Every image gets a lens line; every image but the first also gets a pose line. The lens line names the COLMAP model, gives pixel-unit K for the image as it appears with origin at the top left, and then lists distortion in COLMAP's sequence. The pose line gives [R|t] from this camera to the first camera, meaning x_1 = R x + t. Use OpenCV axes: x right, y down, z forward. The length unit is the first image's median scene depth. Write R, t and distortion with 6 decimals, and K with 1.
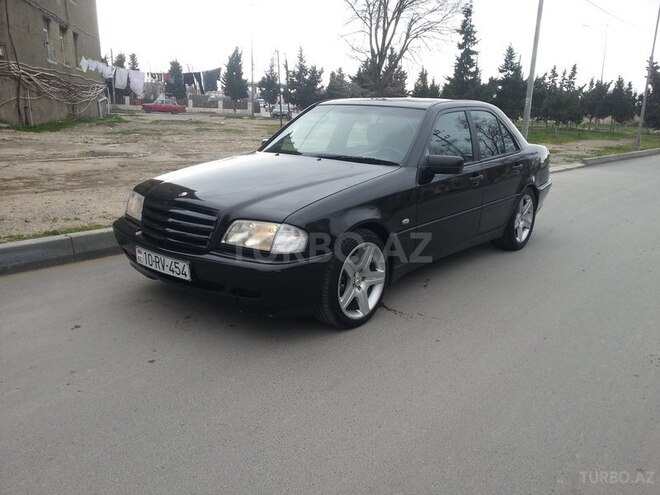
lens RADIAL K [[530.0, 0, 332.6], [0, 530.0, 246.4], [0, 0, 1]] dist [-0.011205, -0.005954]
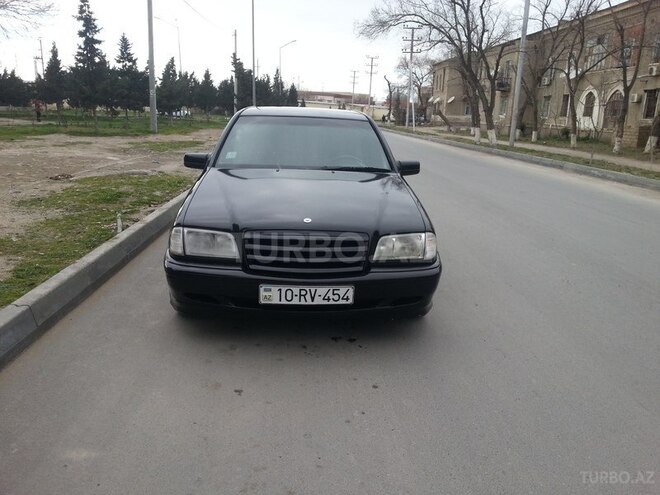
lens RADIAL K [[530.0, 0, 332.3], [0, 530.0, 249.5], [0, 0, 1]] dist [-0.011205, -0.005954]
pose [[0.745727, -0.176160, 0.642541, -0.636872], [0.160486, 0.983510, 0.083382, -0.086684], [-0.646634, 0.040939, 0.761701, 0.176418]]
